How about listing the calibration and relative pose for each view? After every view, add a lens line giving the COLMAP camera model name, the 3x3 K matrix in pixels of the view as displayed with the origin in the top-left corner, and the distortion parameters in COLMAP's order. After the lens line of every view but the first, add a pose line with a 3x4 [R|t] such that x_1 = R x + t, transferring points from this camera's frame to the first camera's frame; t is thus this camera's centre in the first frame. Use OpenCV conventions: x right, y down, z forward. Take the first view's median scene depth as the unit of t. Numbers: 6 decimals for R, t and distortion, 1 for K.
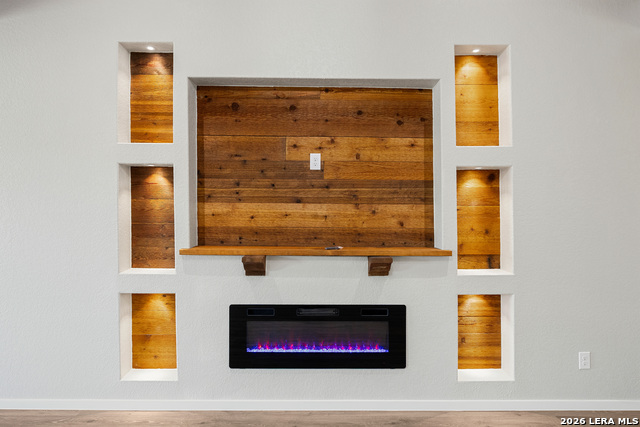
lens RADIAL K [[403.2, 0, 320.4], [0, 403.2, 209.0], [0, 0, 1]] dist [-0.014741, 0.000821]
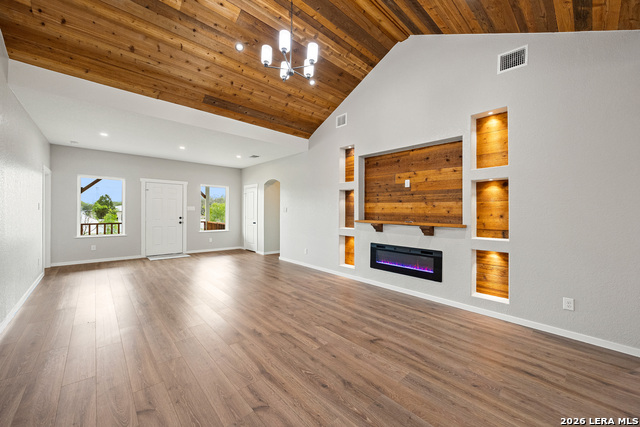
lens RADIAL K [[248.6, 0, 320.4], [0, 248.6, 213.8], [0, 0, 1]] dist [-0.001263, -0.000221]
pose [[0.671730, 0.008487, -0.740748, 0.684930], [-0.009224, 0.999953, 0.003092, 0.049875], [0.740739, 0.004756, 0.671776, -0.276754]]
